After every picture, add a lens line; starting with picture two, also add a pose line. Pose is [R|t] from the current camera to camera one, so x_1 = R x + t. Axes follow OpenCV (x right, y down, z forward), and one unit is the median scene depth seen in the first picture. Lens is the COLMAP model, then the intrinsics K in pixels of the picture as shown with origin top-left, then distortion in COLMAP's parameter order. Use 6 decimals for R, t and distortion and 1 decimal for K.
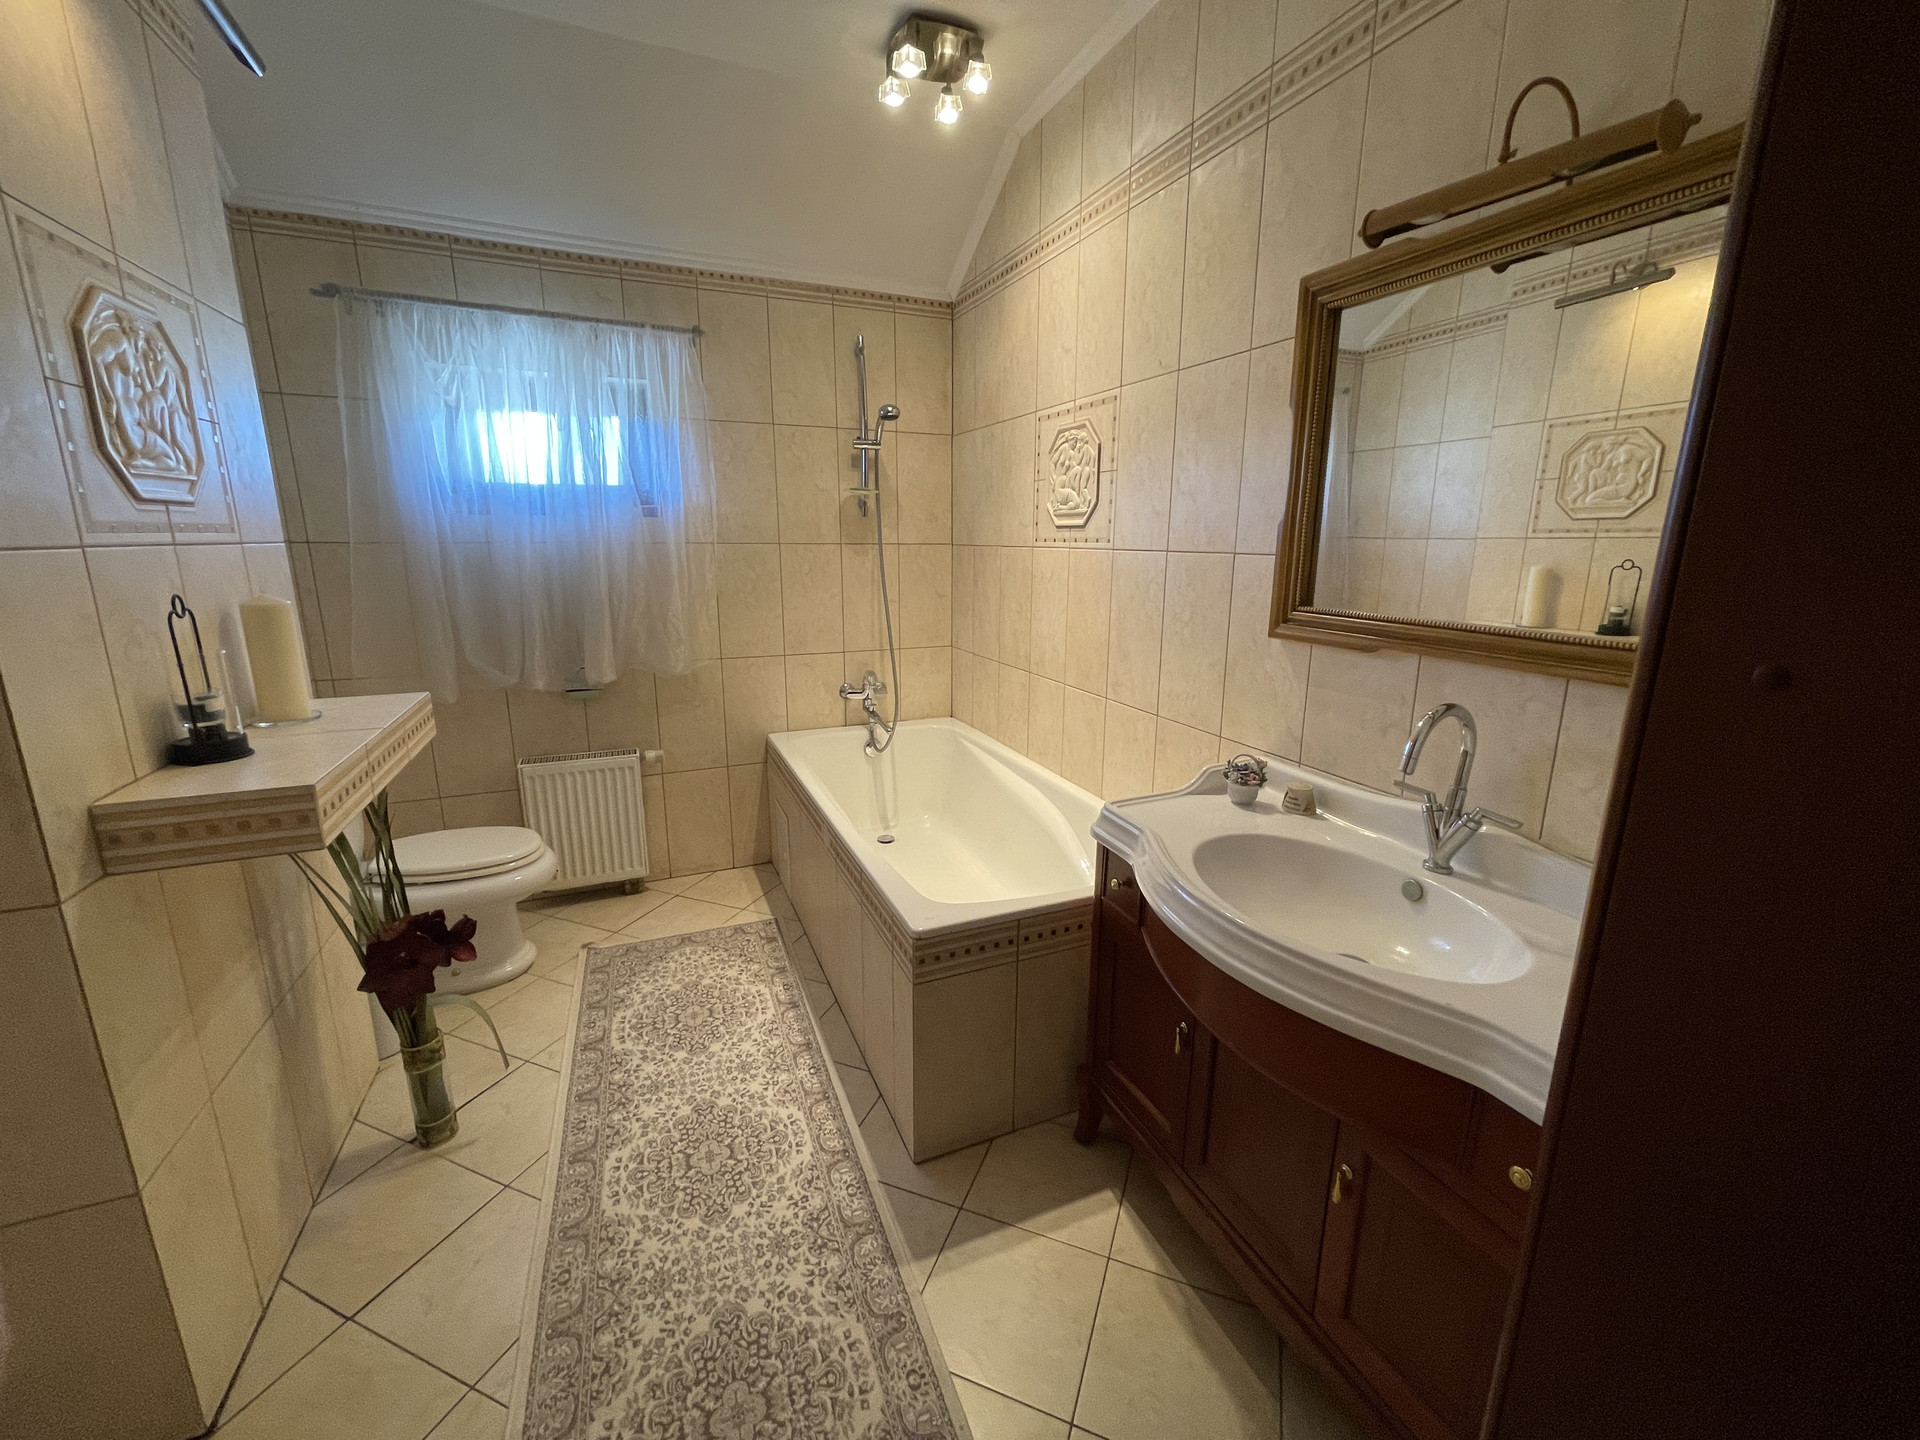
lens RADIAL K [[771.9, 0, 964.3], [0, 771.9, 713.8], [0, 0, 1]] dist [0.000418, -0.000300]
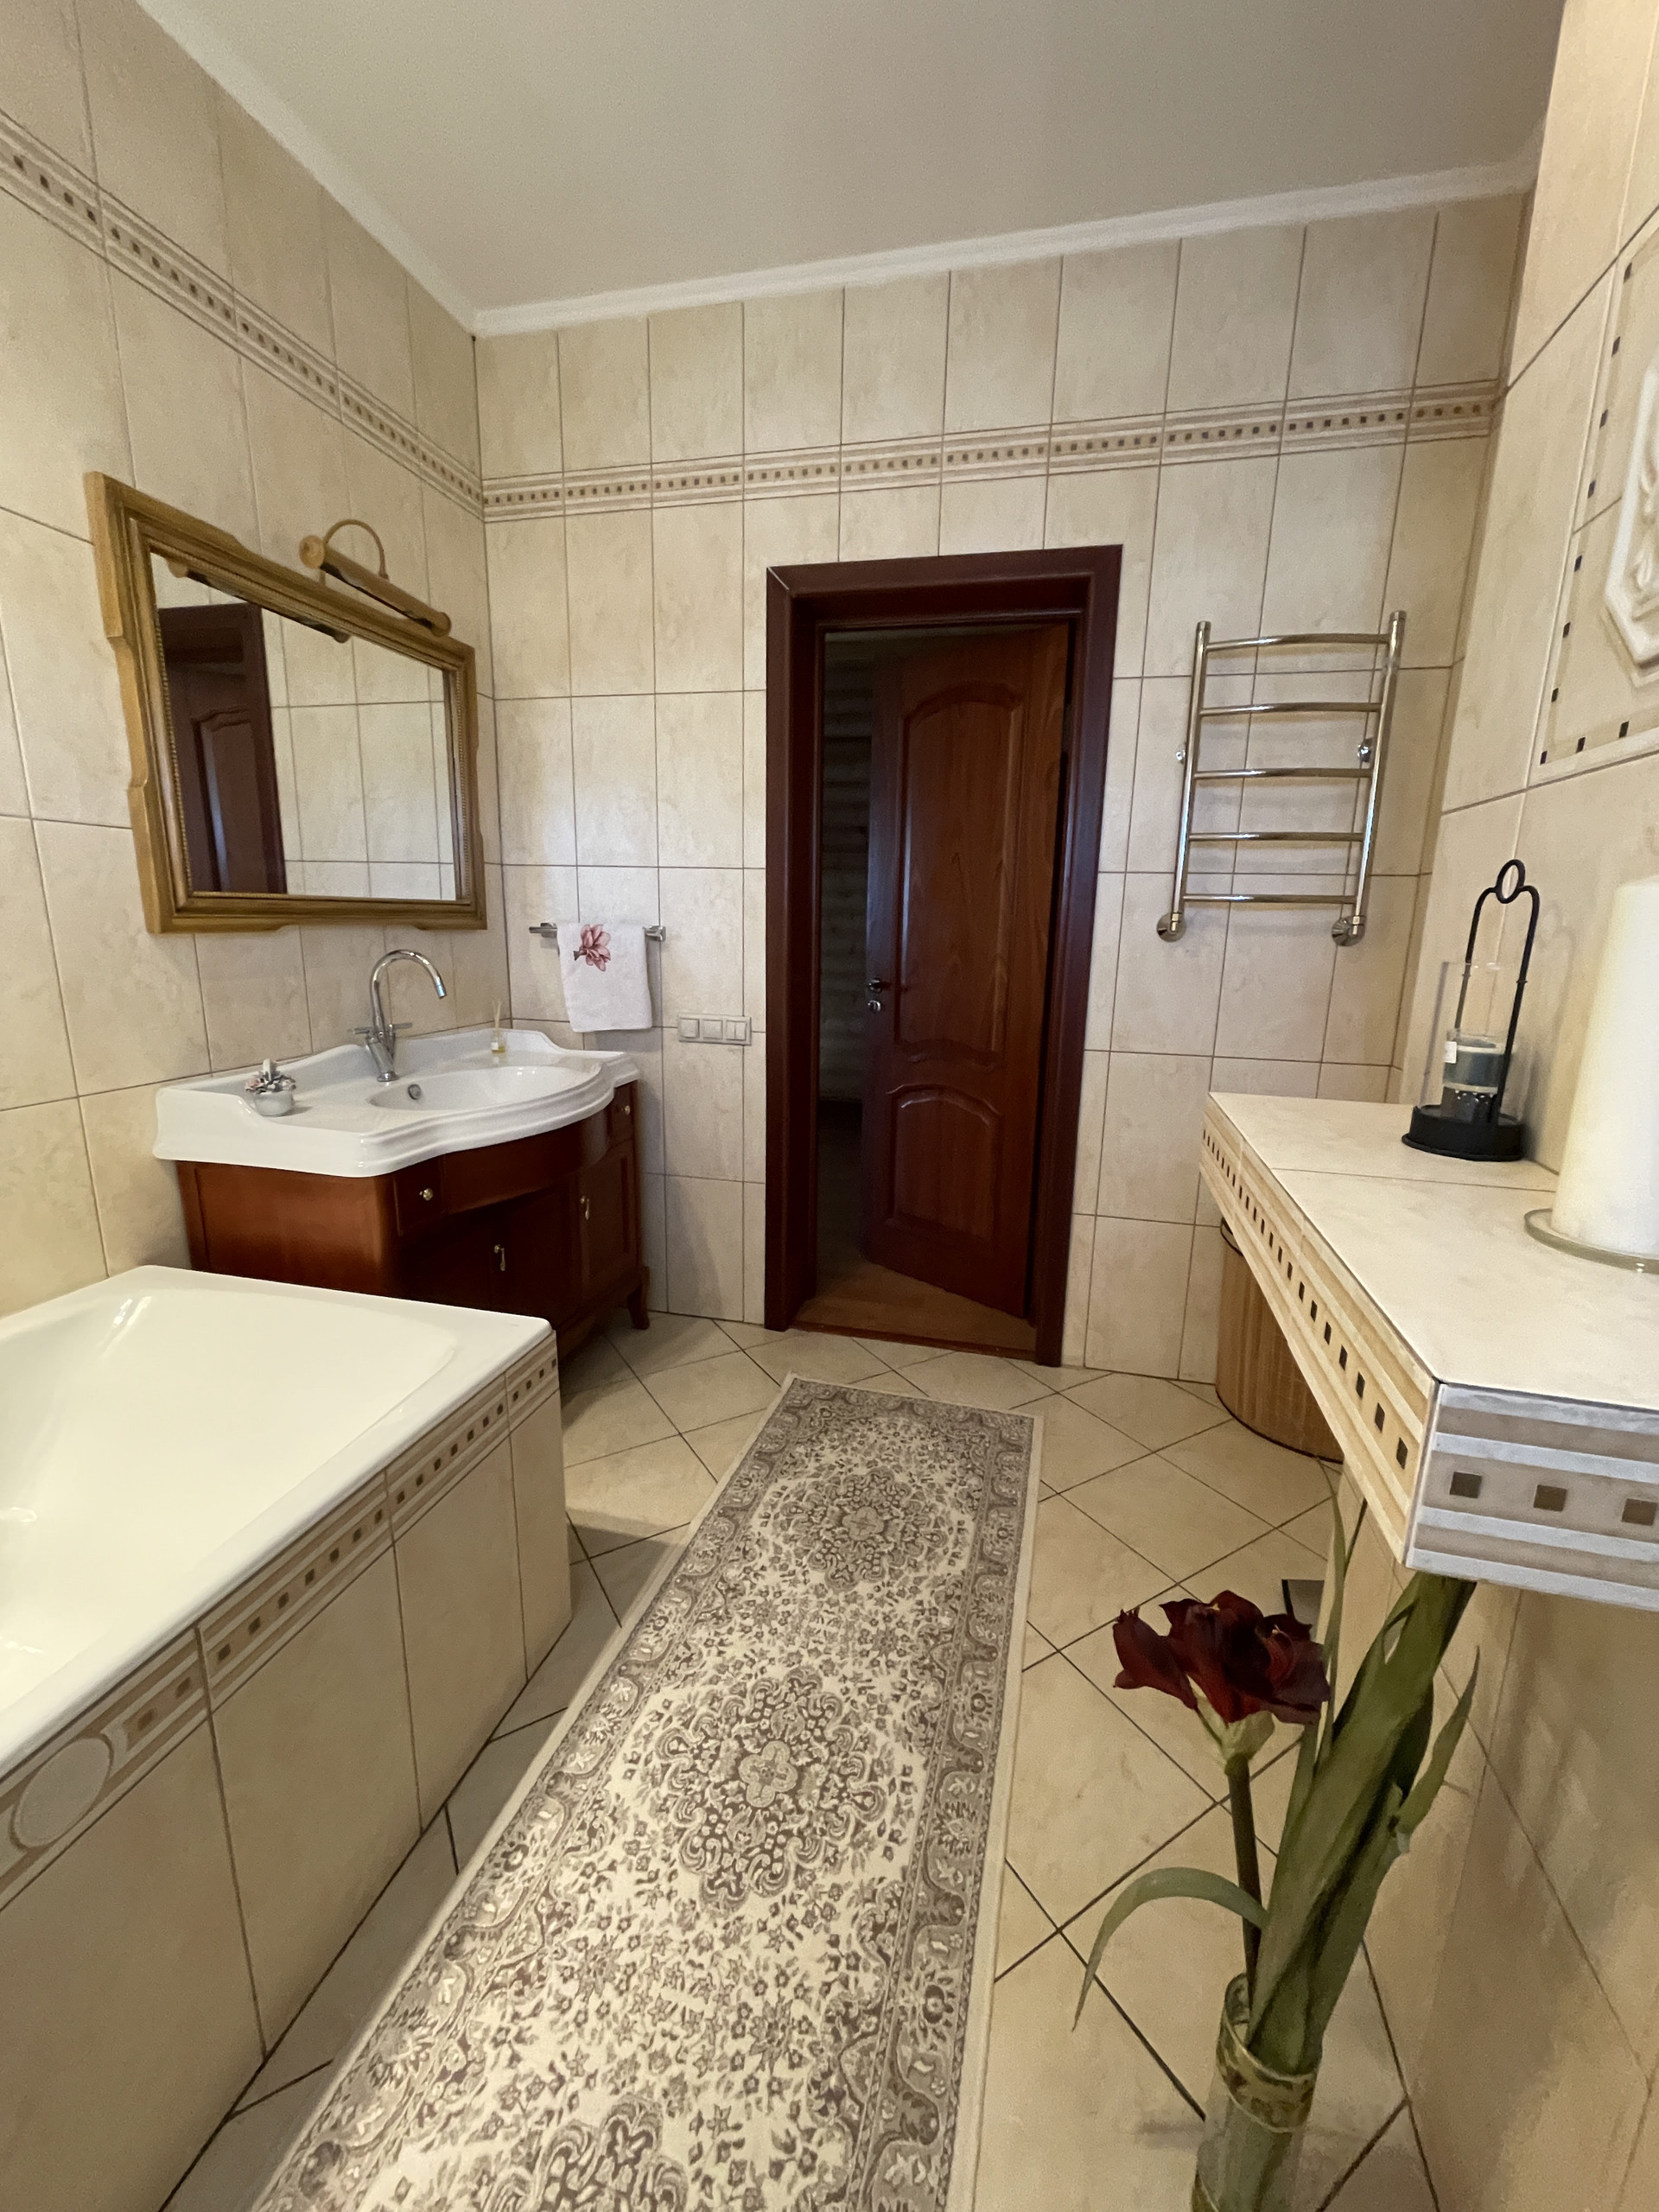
lens RADIAL K [[889.3, 0, 829.5], [0, 889.3, 1106.0], [0, 0, 1]] dist [0.000418, -0.000300]
pose [[-0.785146, -0.153069, 0.600097, -0.814508], [0.105372, 0.921829, 0.372999, -0.228049], [-0.610281, 0.356092, -0.707641, 1.450857]]
